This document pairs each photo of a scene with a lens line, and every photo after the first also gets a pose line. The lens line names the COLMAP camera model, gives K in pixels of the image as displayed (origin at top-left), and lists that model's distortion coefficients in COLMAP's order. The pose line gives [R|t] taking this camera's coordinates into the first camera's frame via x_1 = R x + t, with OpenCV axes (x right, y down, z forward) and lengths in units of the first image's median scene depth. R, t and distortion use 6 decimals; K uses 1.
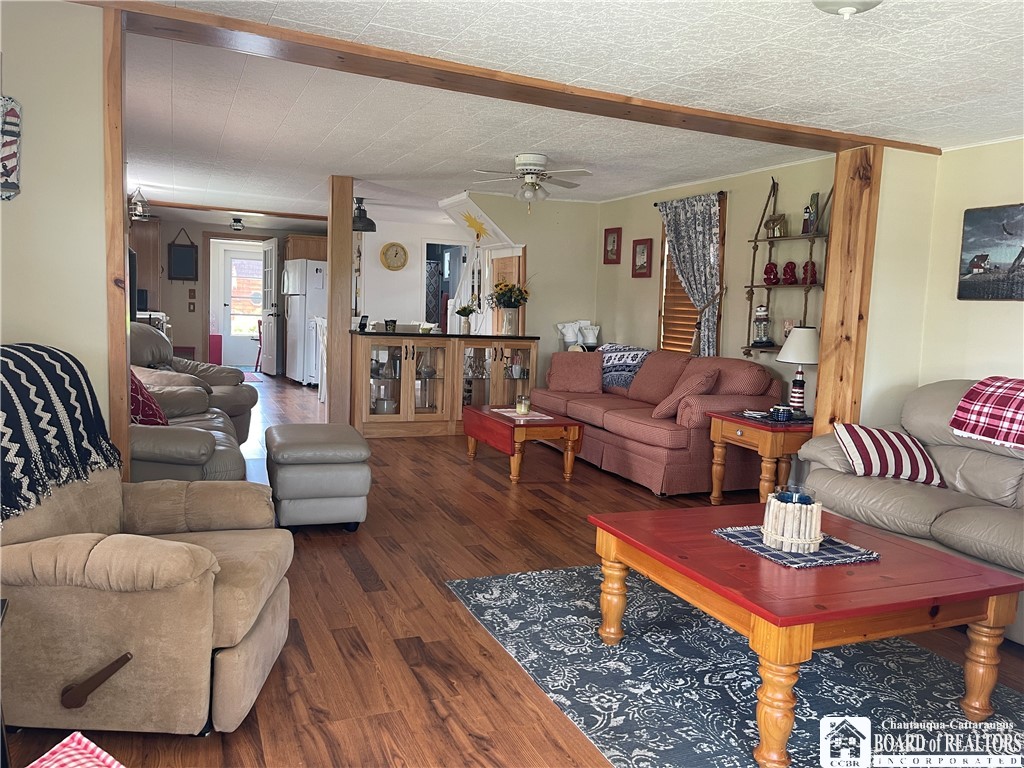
lens RADIAL K [[772.1, 0, 518.8], [0, 772.1, 381.6], [0, 0, 1]] dist [0.065373, -0.082010]
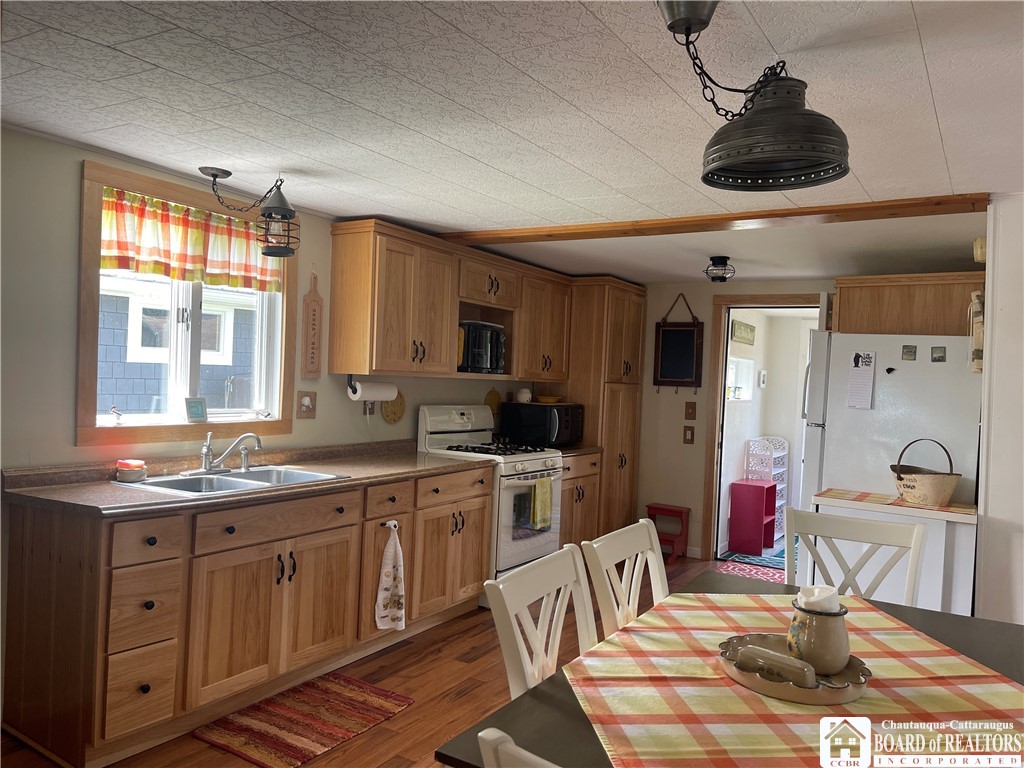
lens RADIAL K [[772.1, 0, 510.5], [0, 772.1, 385.3], [0, 0, 1]] dist [0.065373, -0.082010]
pose [[0.571291, -0.006650, -0.820721, -0.125063], [-0.092350, 0.993096, -0.072331, -0.222884], [0.815535, 0.117116, 0.566733, 1.648423]]
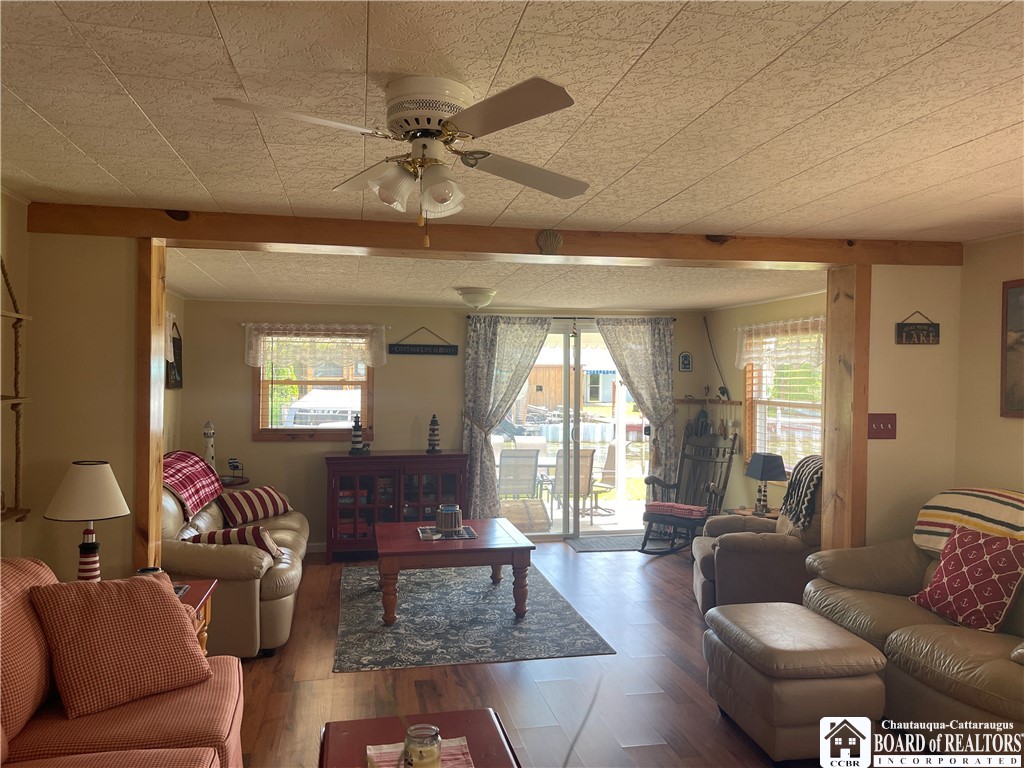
lens RADIAL K [[772.1, 0, 506.4], [0, 772.1, 379.4], [0, 0, 1]] dist [0.065373, -0.082010]
pose [[-0.973207, -0.055598, 0.223106, -0.141564], [-0.032546, 0.993865, 0.105704, -0.252921], [-0.227614, 0.095611, -0.969046, 1.771186]]
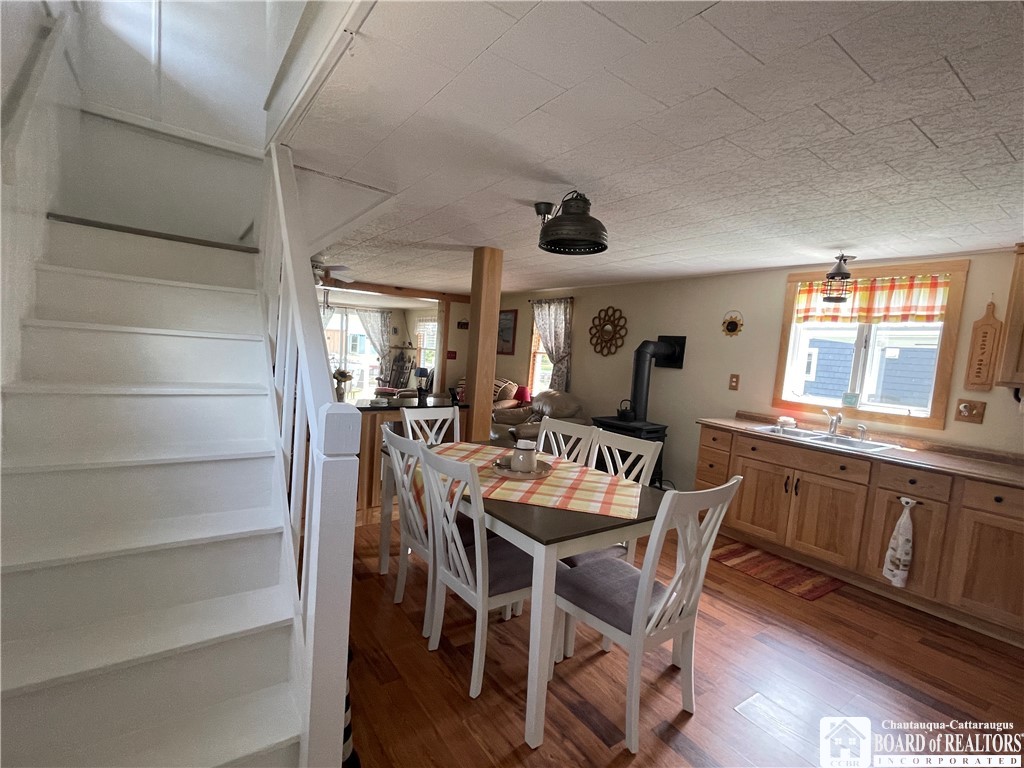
lens RADIAL K [[477.3, 0, 509.5], [0, 477.3, 388.2], [0, 0, 1]] dist [-0.000500, 0.001827]
pose [[-0.973807, -0.092545, -0.207693, -0.234250], [-0.127663, 0.978396, 0.162614, -0.310051], [0.188157, 0.184870, -0.964583, 2.579146]]
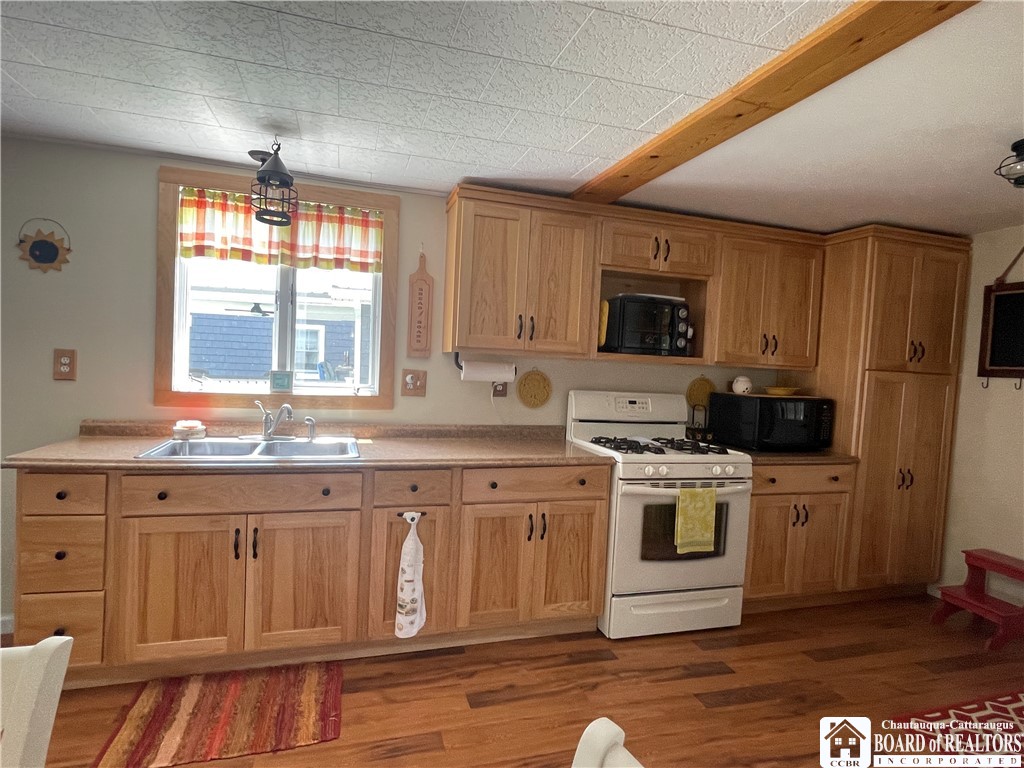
lens RADIAL K [[543.8, 0, 500.5], [0, 543.8, 388.7], [0, 0, 1]] dist [-0.000195, -0.003347]
pose [[-0.122491, 0.002401, -0.992467, -0.400738], [-0.138368, 0.990189, 0.019473, -0.267387], [0.982777, 0.139711, -0.120957, 2.200194]]
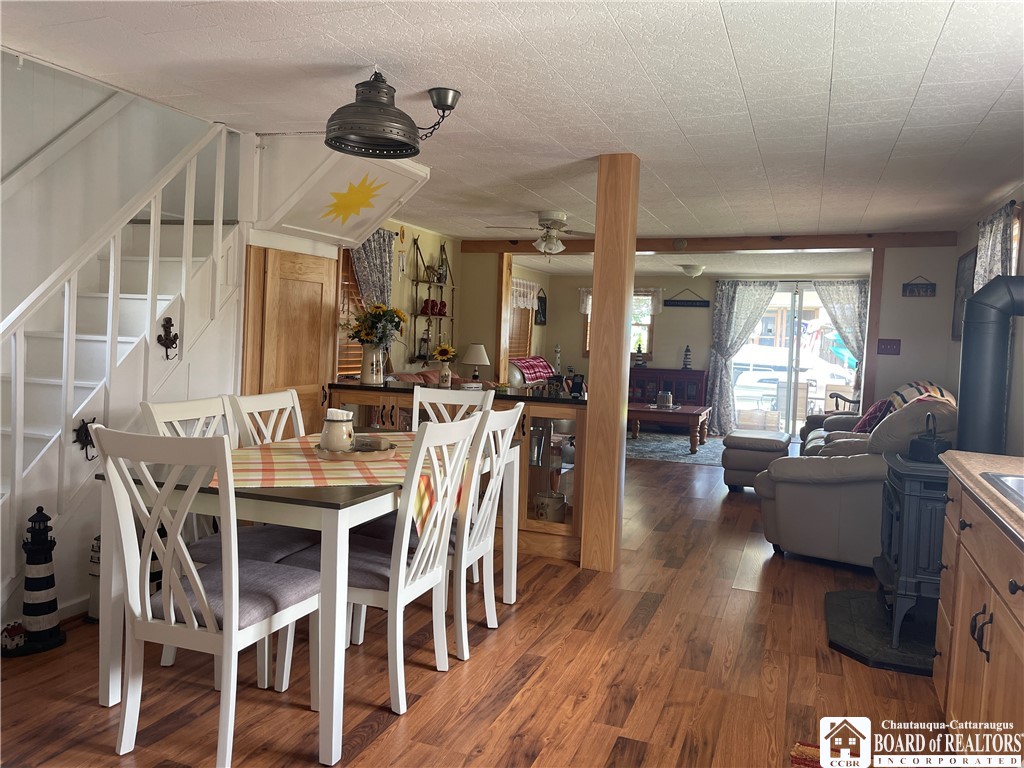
lens RADIAL K [[772.1, 0, 507.9], [0, 772.1, 373.7], [0, 0, 1]] dist [0.065373, -0.082010]
pose [[-0.706608, -0.108747, 0.699199, -0.987169], [0.000738, 0.988006, 0.154411, -0.302095], [-0.707605, 0.109623, -0.698053, 2.427436]]
